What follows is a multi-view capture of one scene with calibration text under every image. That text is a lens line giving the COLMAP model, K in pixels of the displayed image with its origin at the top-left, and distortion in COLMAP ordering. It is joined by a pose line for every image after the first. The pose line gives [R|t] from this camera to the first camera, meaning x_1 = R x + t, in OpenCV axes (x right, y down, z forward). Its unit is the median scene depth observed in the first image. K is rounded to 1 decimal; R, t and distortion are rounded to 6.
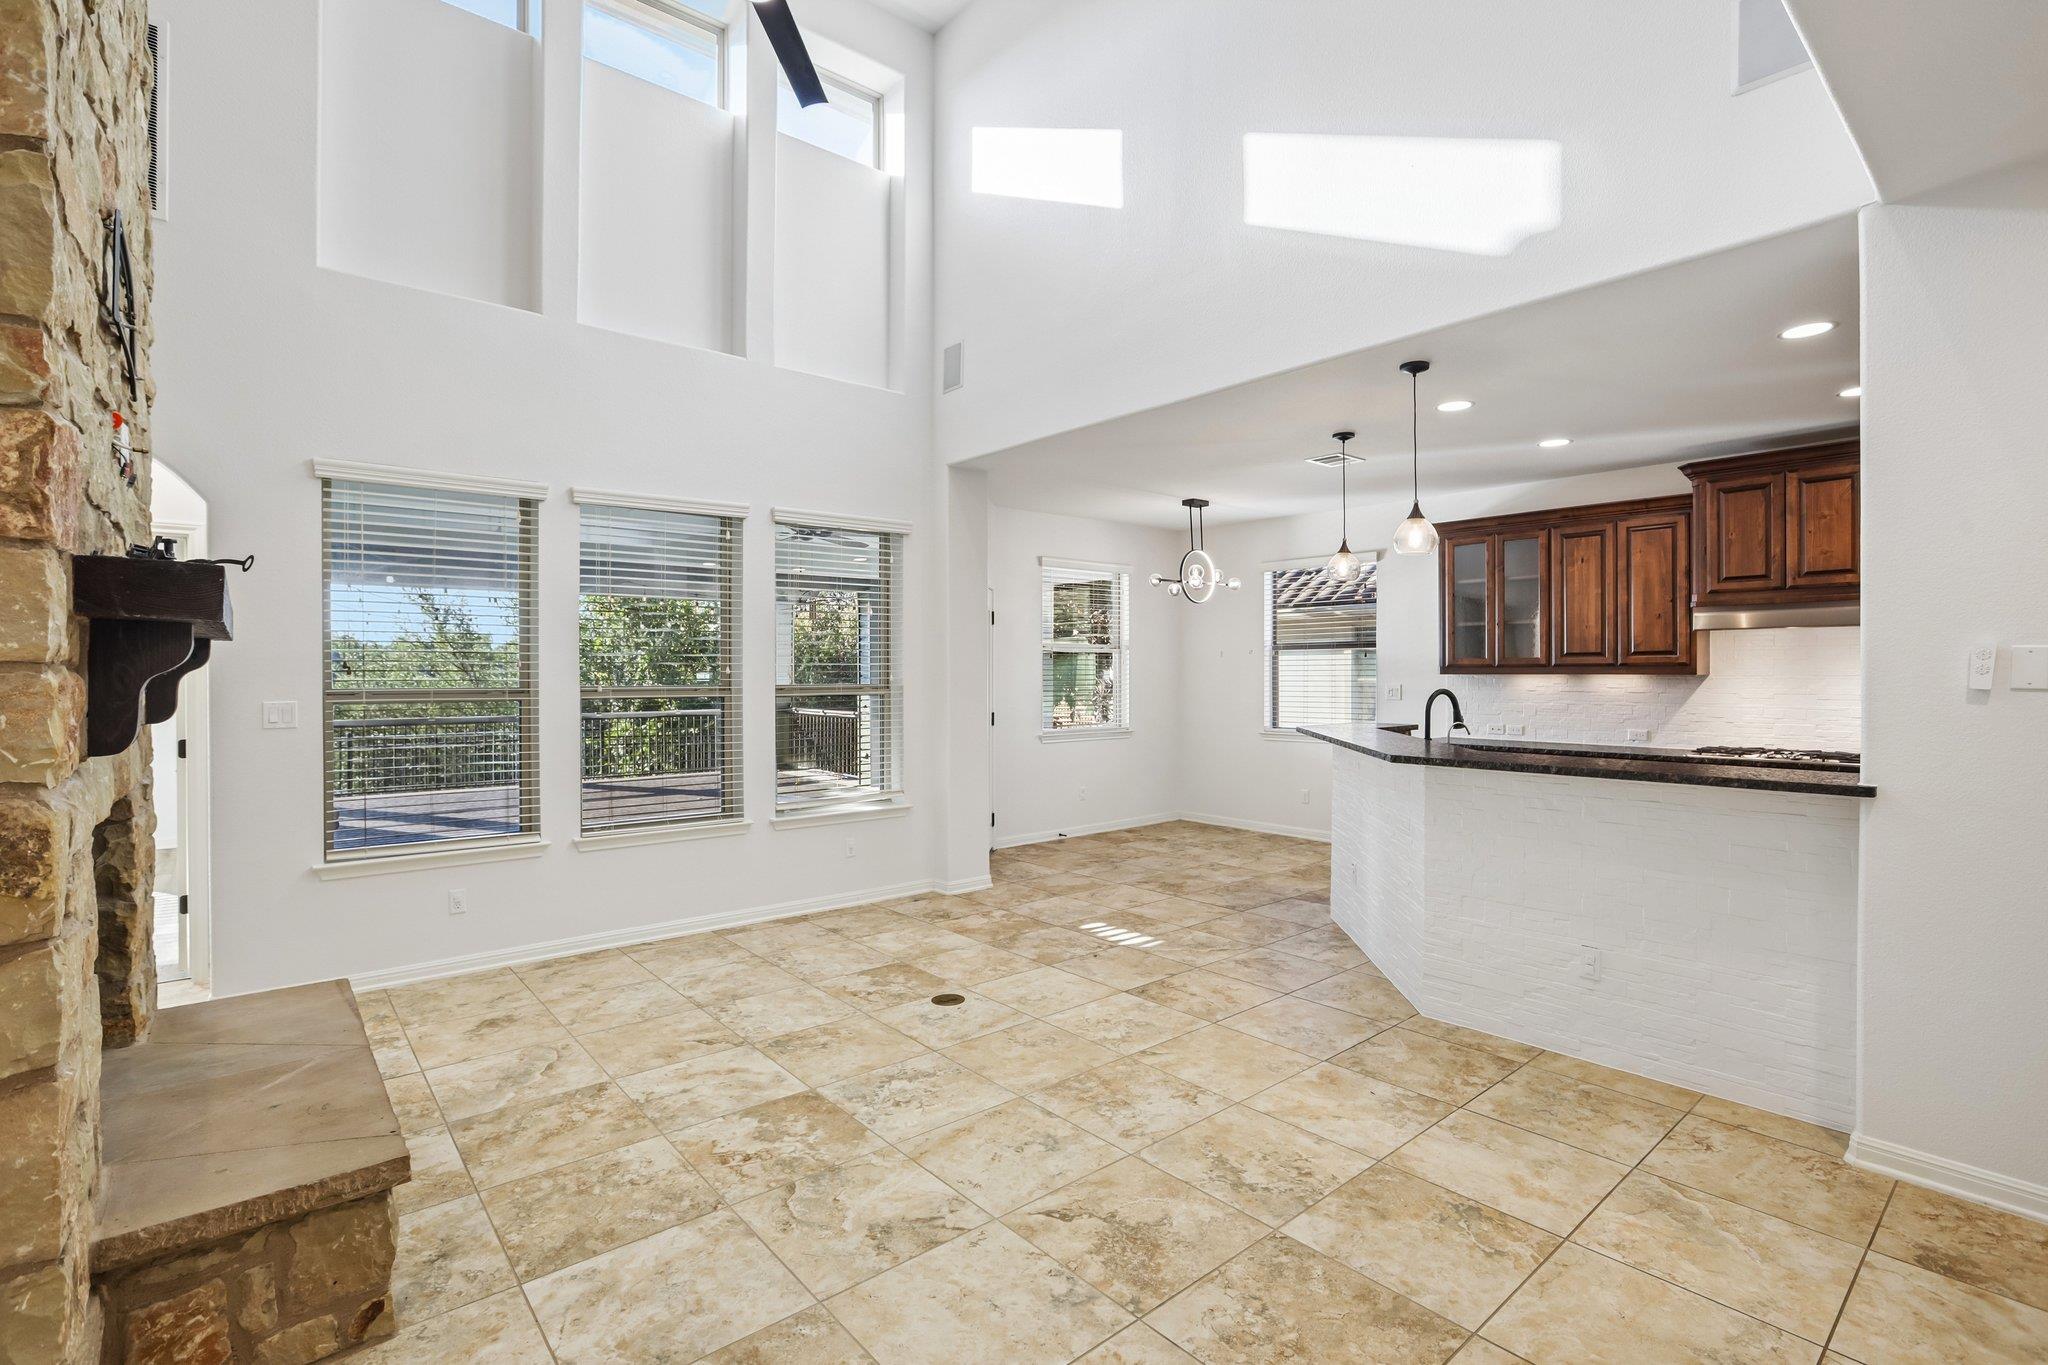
lens RADIAL K [[950.5, 0, 1024.8], [0, 950.5, 670.7], [0, 0, 1]] dist [-0.041659, 0.014301]
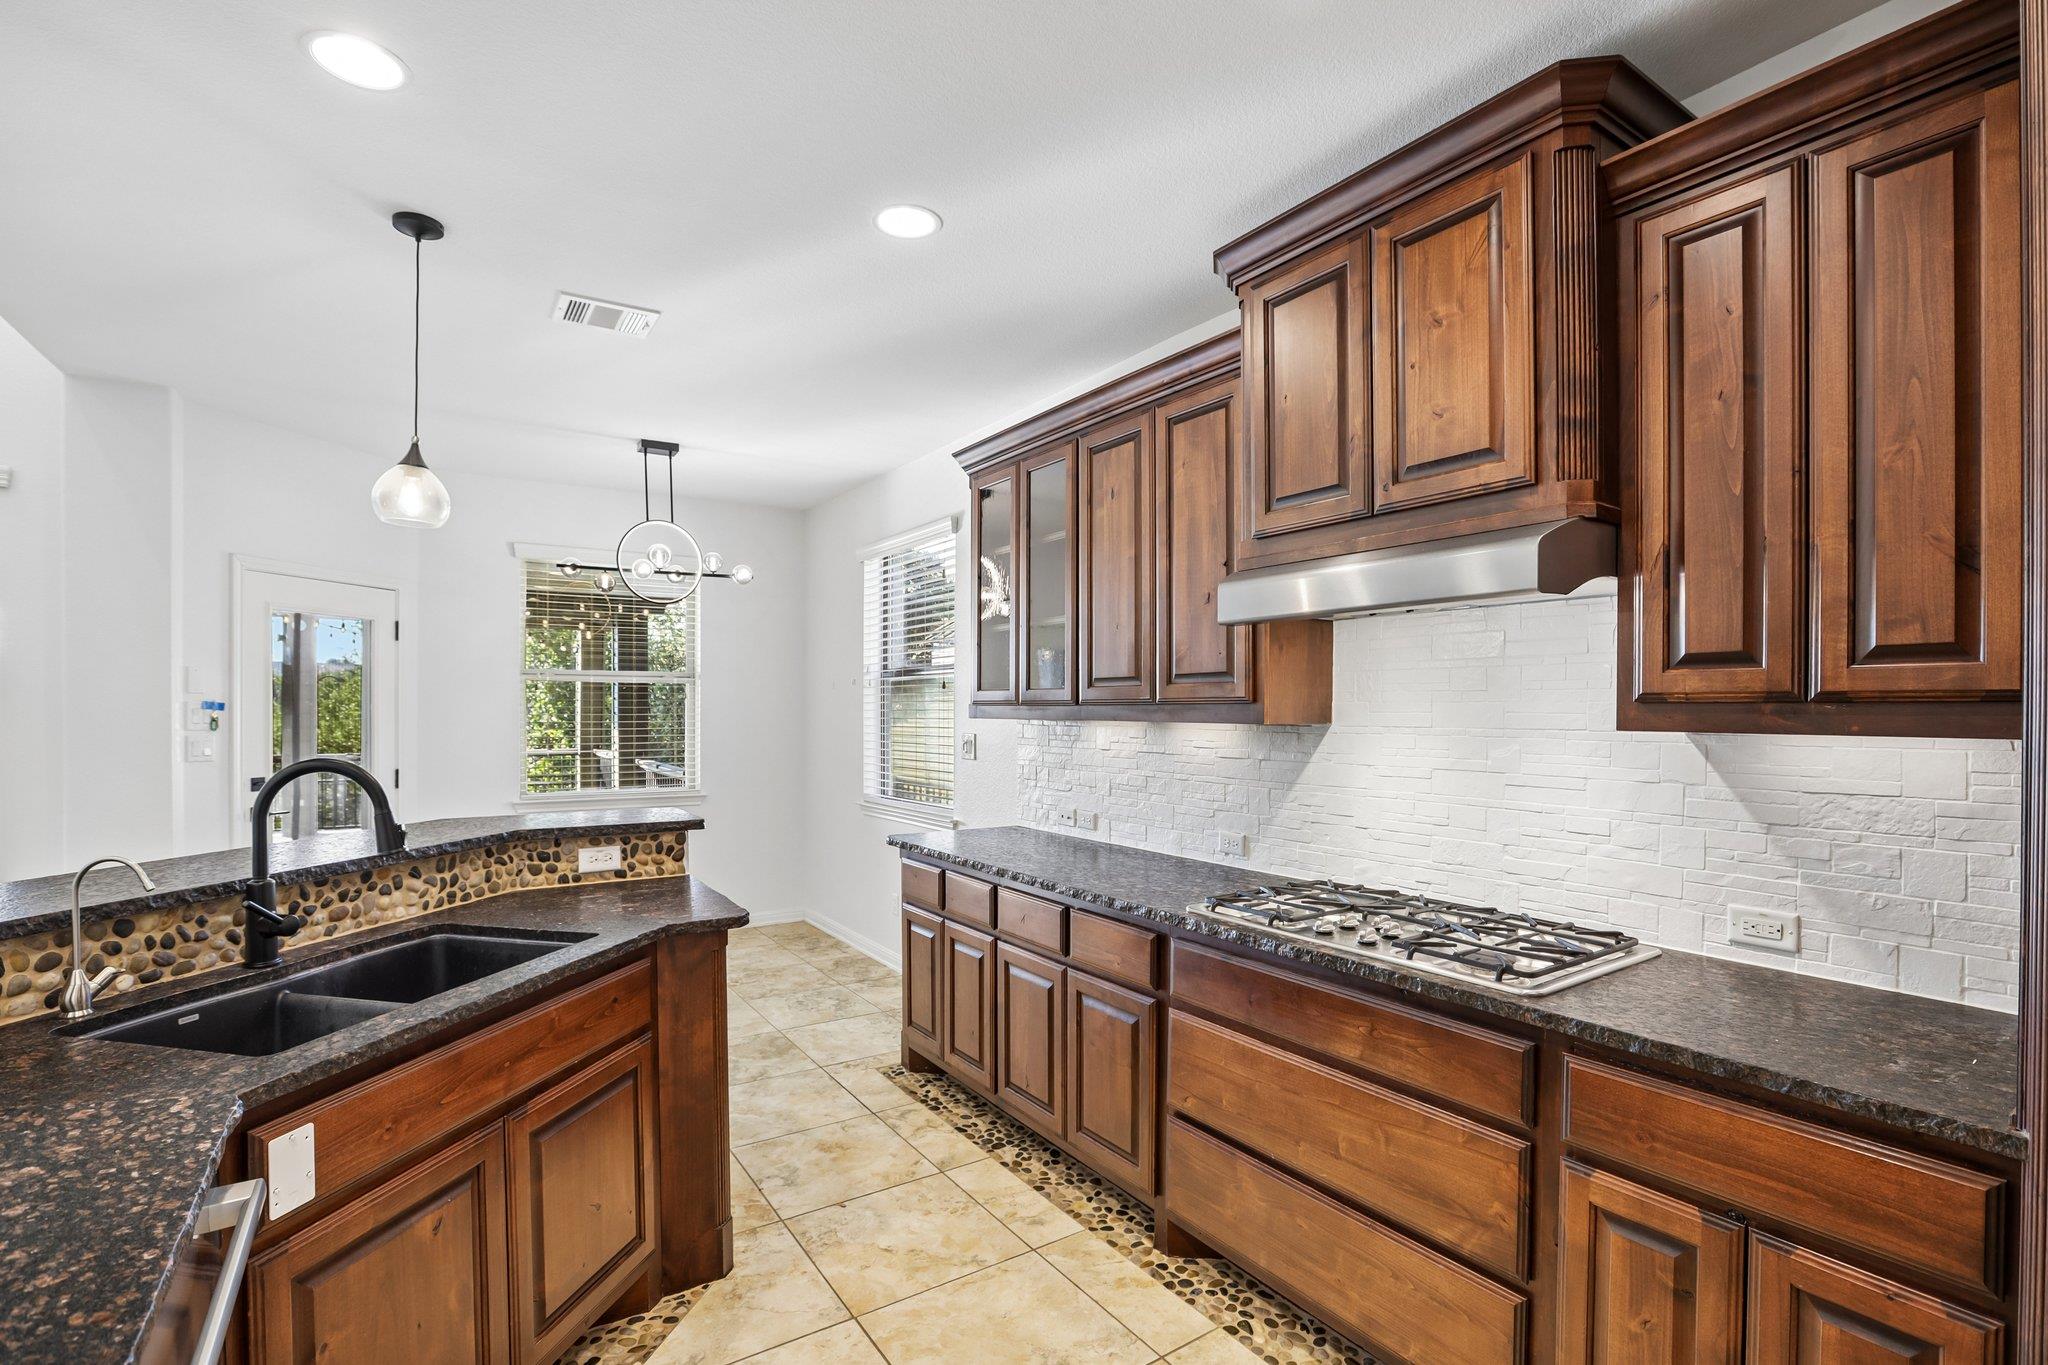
lens RADIAL K [[950.5, 0, 1040.3], [0, 950.5, 708.7], [0, 0, 1]] dist [-0.041659, 0.014301]
pose [[0.992614, 0.005506, -0.121190, 0.997687], [-0.004898, 0.999974, 0.005310, -0.007171], [0.121216, -0.004677, 0.992615, 0.790549]]
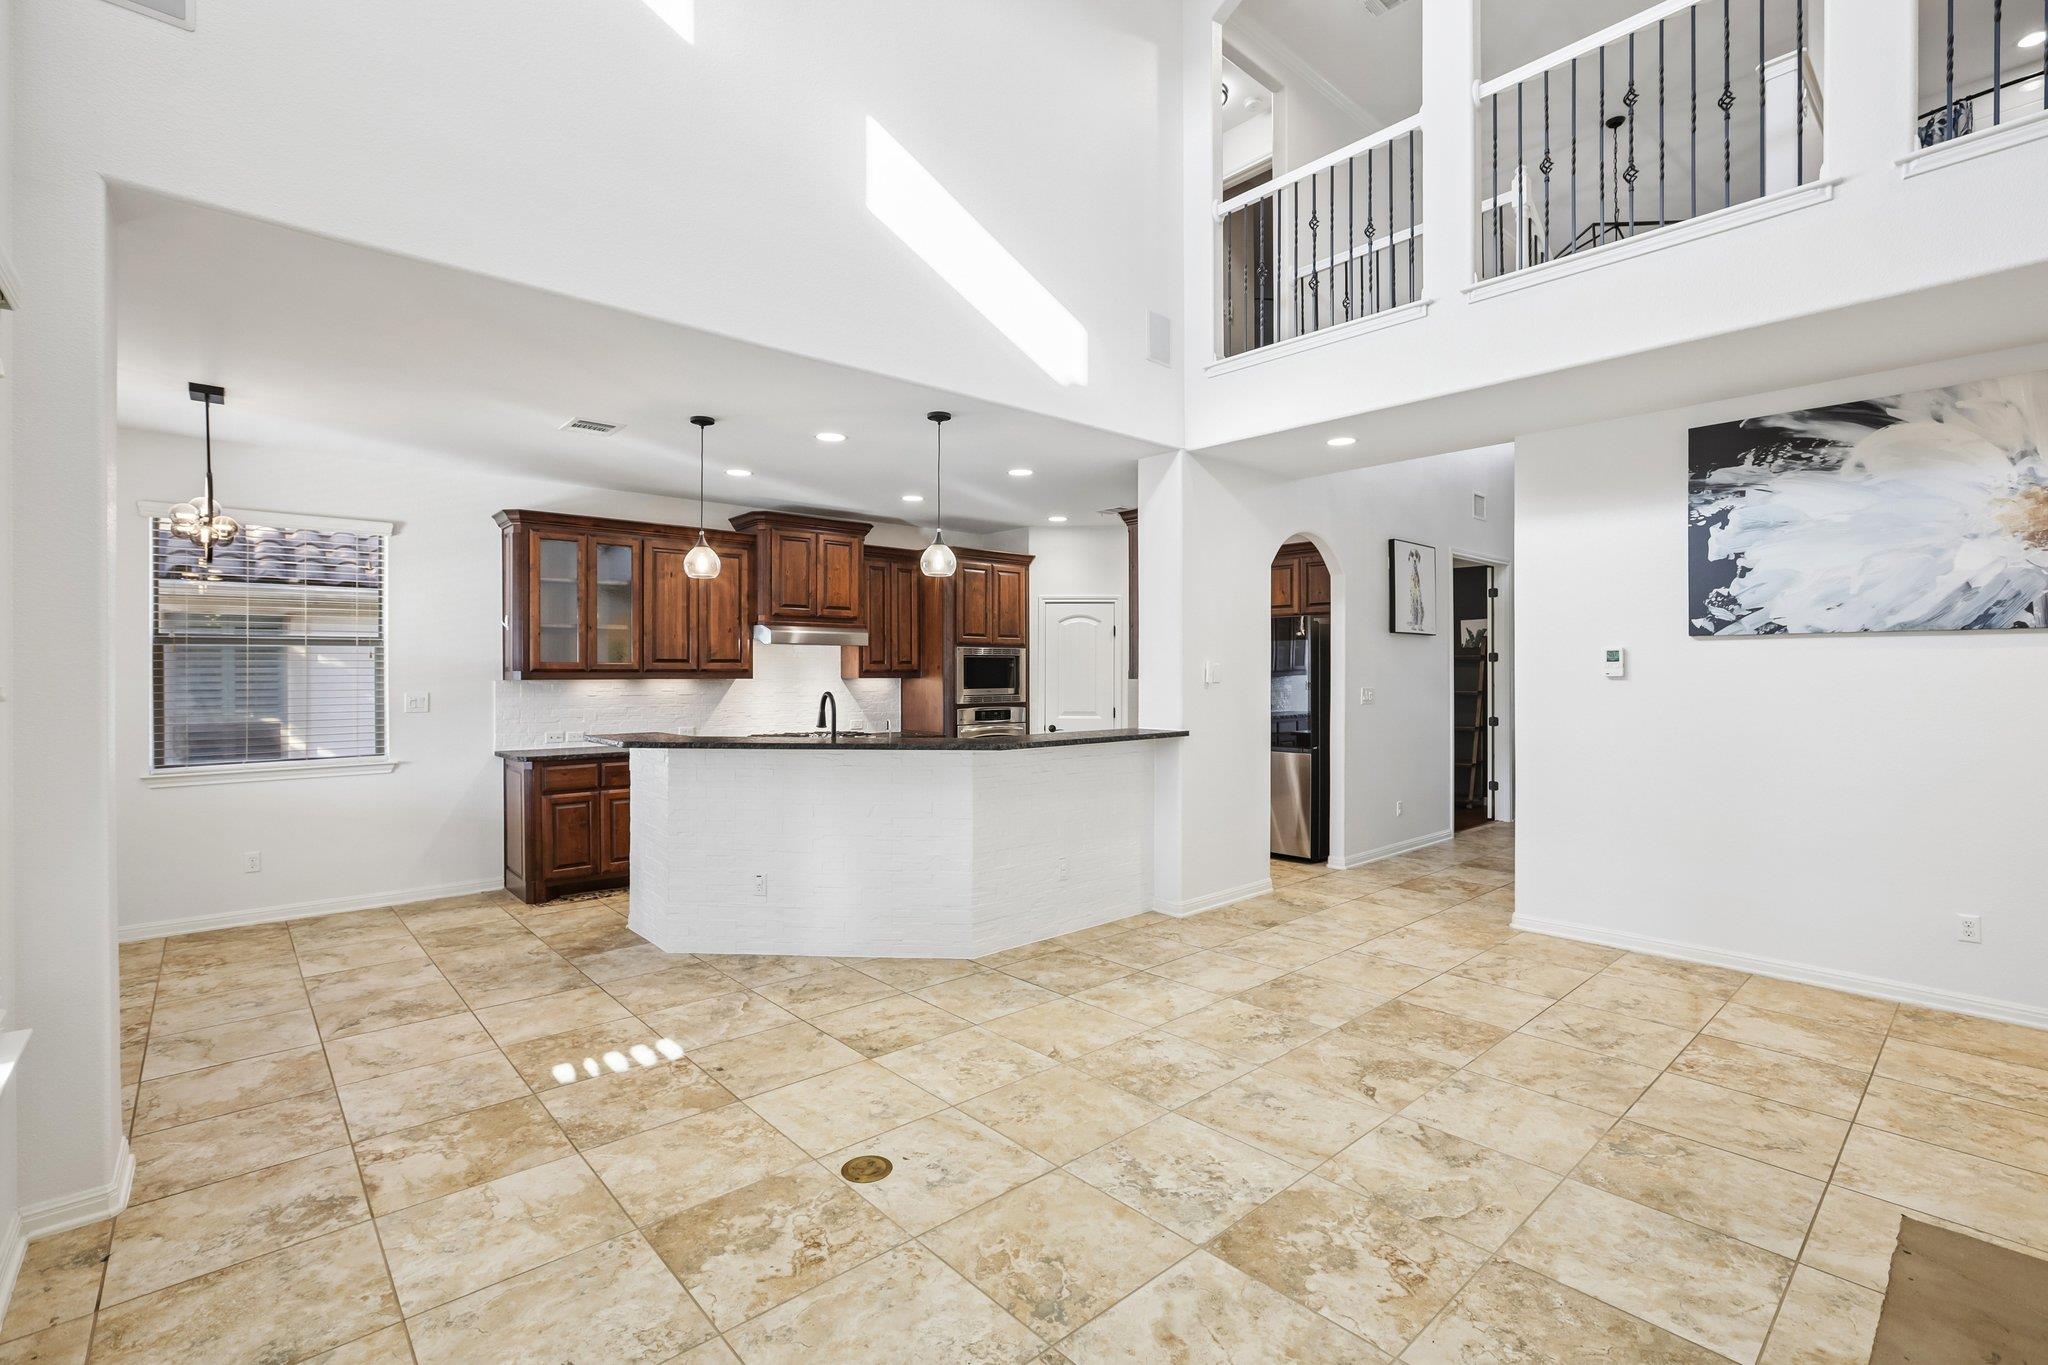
lens RADIAL K [[919.5, 0, 1050.0], [0, 919.5, 664.1], [0, 0, 1]] dist [-0.034012, 0.014731]
pose [[-0.047902, 0.016497, 0.998716, -0.800019], [-0.001061, 0.999862, -0.016566, 0.006673], [-0.998851, -0.001853, -0.047878, 0.994732]]
